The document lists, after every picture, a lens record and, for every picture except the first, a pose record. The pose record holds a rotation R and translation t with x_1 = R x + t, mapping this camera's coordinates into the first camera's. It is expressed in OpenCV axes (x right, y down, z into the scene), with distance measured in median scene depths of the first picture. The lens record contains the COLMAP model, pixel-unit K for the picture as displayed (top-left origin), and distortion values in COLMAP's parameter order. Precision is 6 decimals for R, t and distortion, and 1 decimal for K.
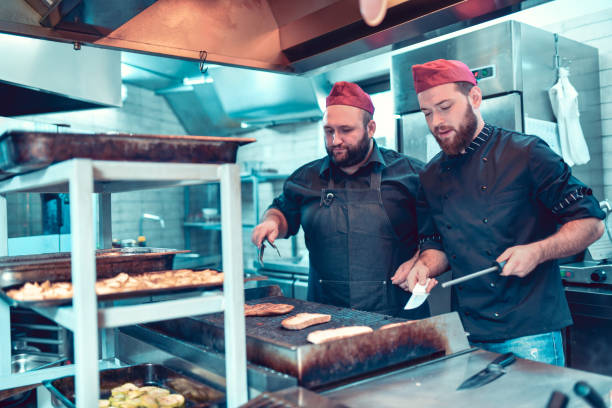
lens RADIAL K [[575.4, 0, 306.0], [0, 575.4, 204.0], [0, 0, 1]] dist [-0.005462, -0.004262]
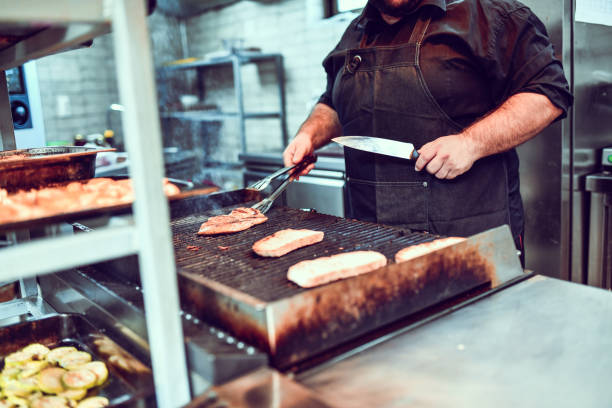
lens RADIAL K [[575.4, 0, 306.0], [0, 575.4, 204.0], [0, 0, 1]] dist [-0.005462, -0.004262]
pose [[0.999234, -0.039060, 0.002510, 0.025120], [0.037840, 0.980435, 0.193174, 0.025178], [-0.010006, -0.192931, 0.981161, 0.364753]]
